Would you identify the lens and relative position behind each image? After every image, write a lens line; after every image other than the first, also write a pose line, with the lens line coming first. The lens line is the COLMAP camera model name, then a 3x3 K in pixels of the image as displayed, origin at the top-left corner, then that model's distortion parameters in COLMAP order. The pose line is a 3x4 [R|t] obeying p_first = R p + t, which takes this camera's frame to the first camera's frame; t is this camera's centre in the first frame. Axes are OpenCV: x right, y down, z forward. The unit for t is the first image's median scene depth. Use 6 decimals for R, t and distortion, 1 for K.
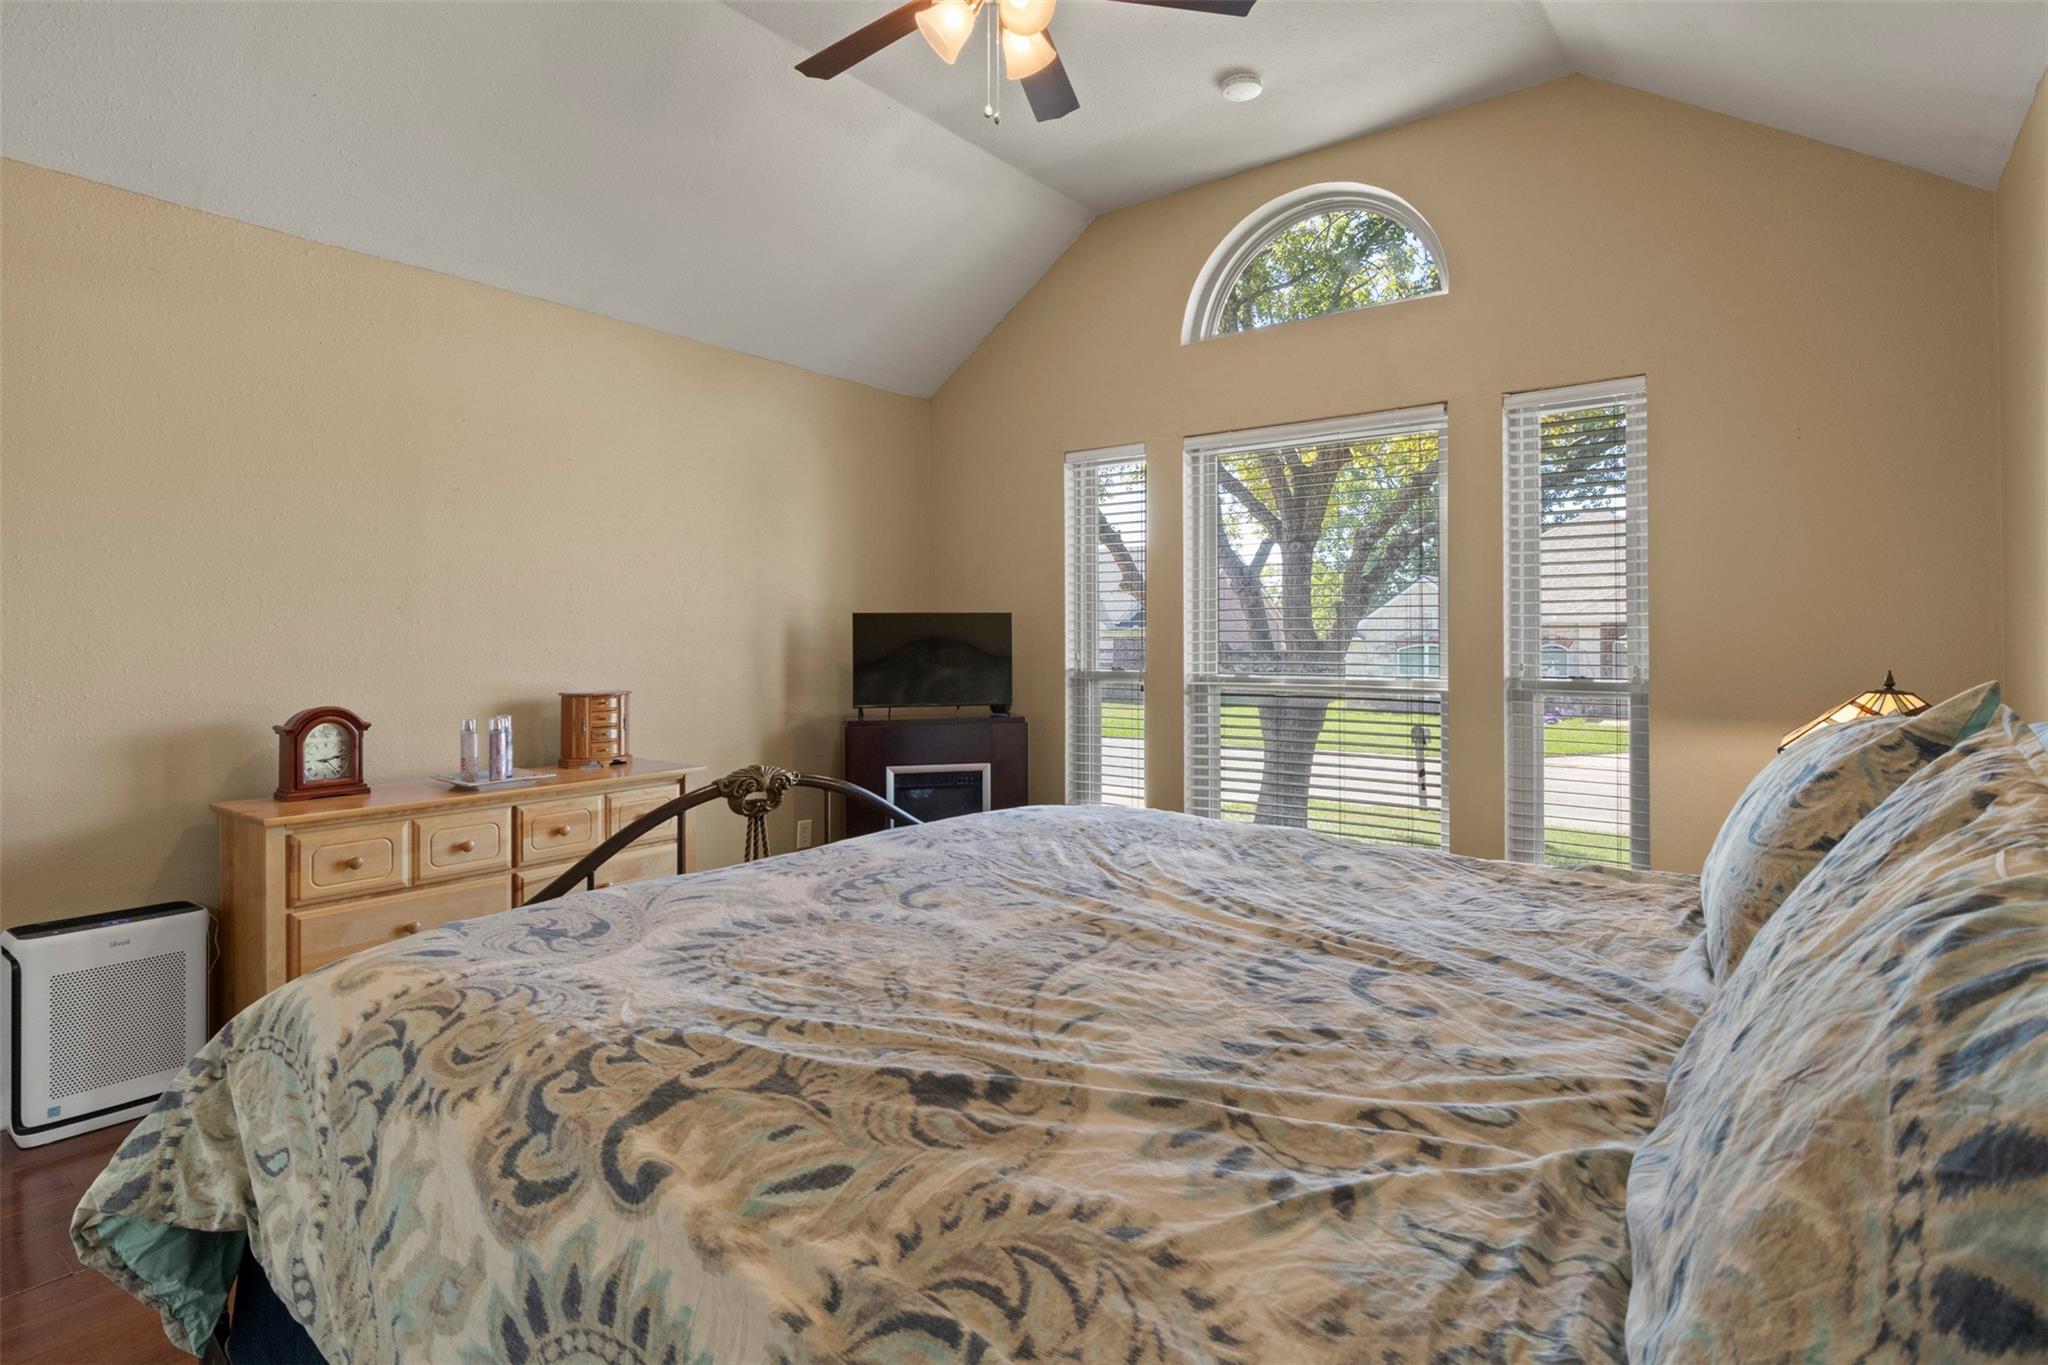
lens RADIAL K [[1027.5, 0, 1046.7], [0, 1027.5, 648.3], [0, 0, 1]] dist [-0.007634, -0.002139]
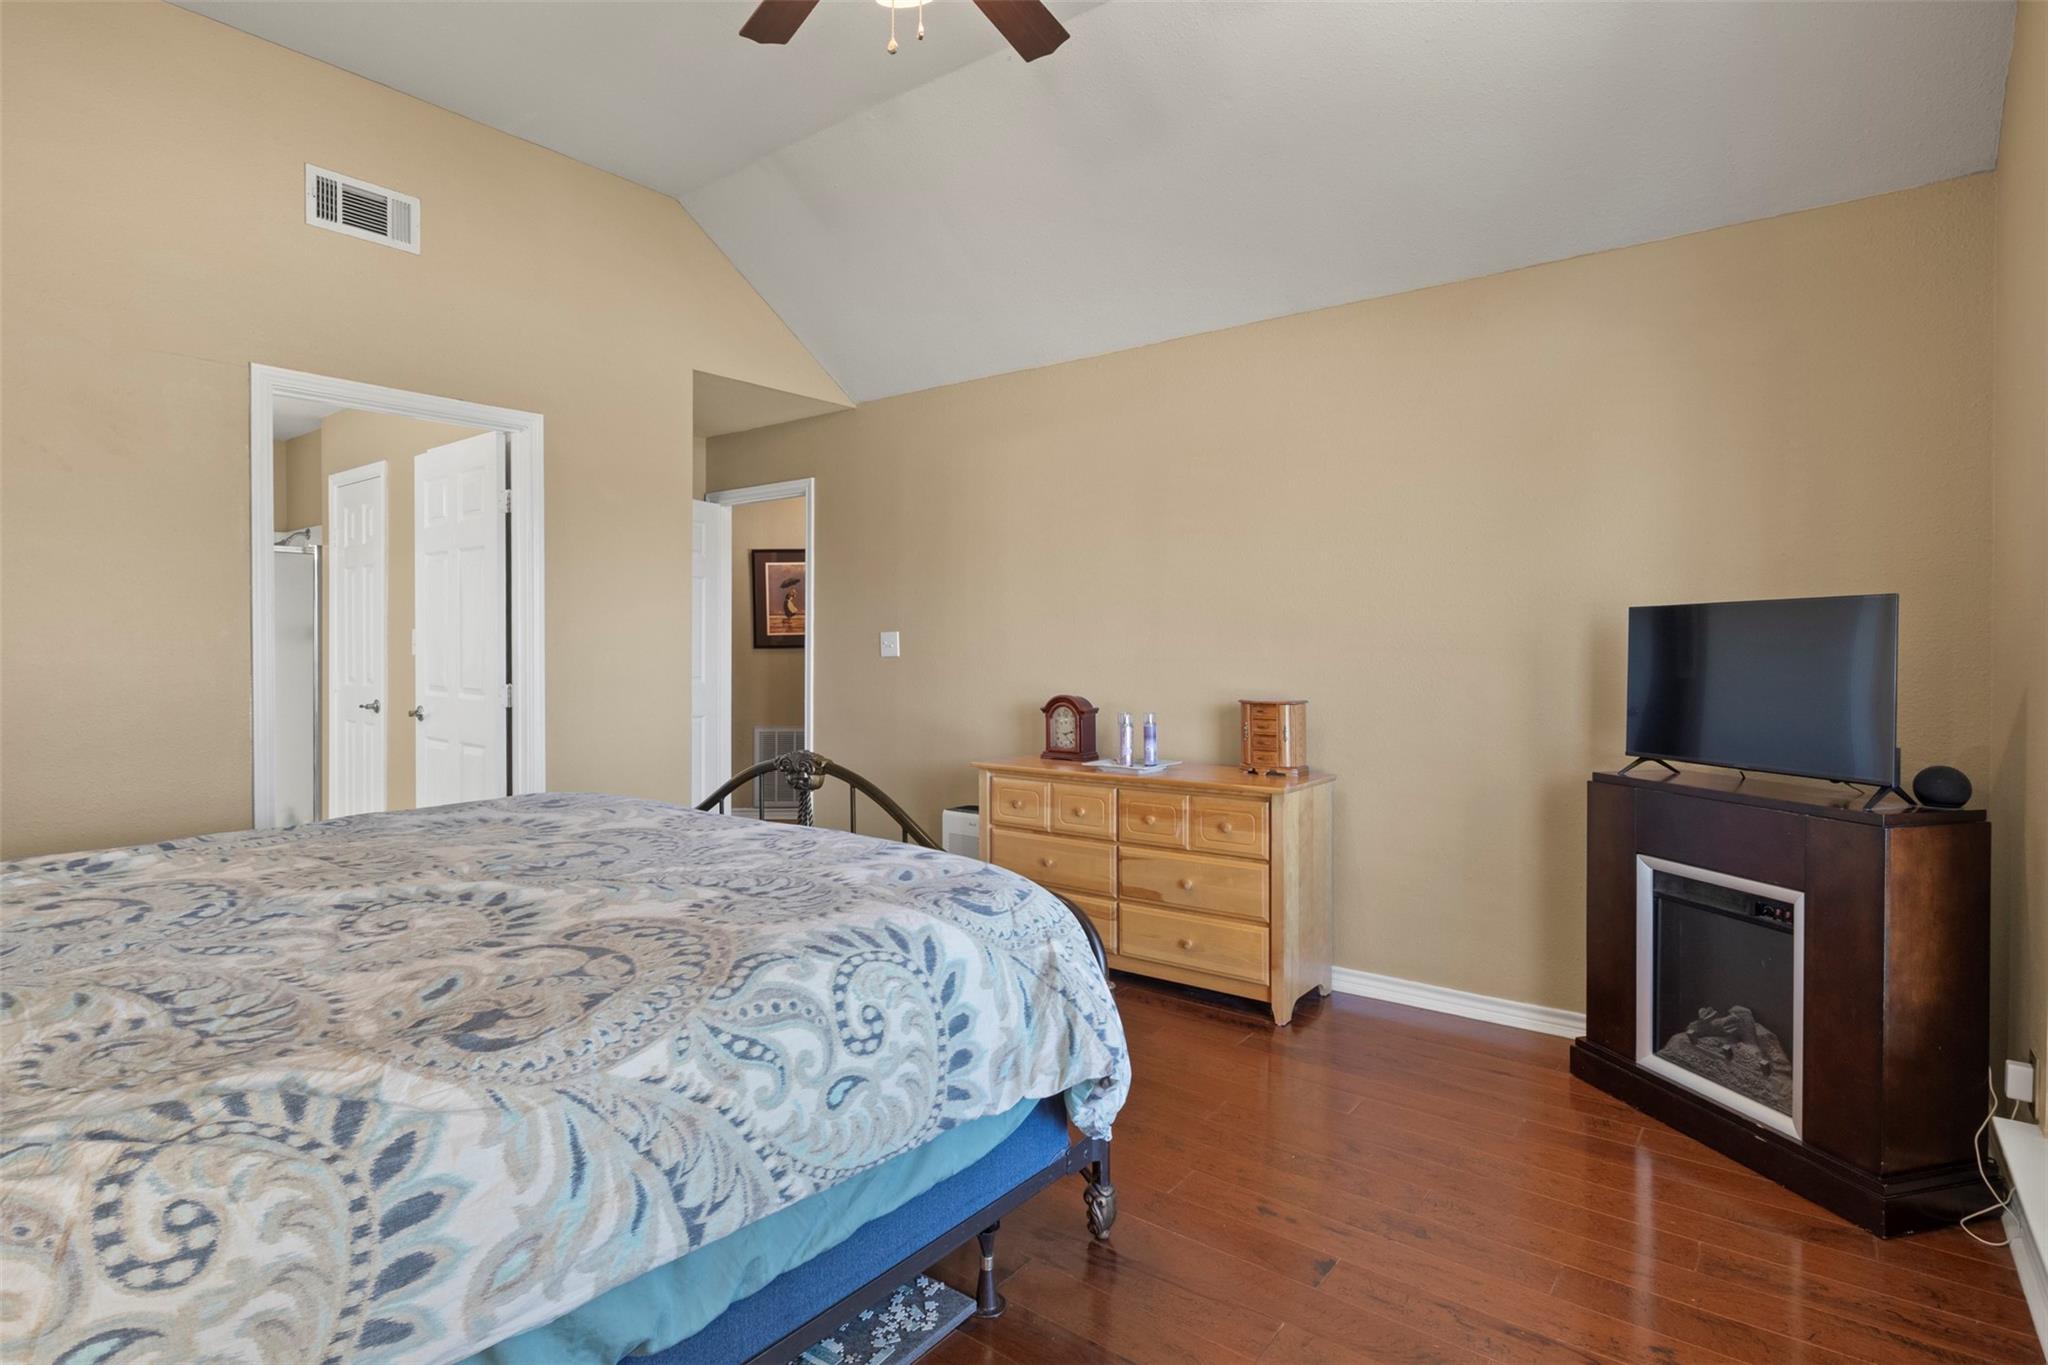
lens RADIAL K [[1027.5, 0, 1046.7], [0, 1027.5, 648.3], [0, 0, 1]] dist [-0.007634, -0.002139]
pose [[-0.024193, -0.003106, -0.999702, 0.683566], [-0.011931, 0.999925, -0.002818, -0.002547], [0.999636, 0.011859, -0.024228, 0.981012]]
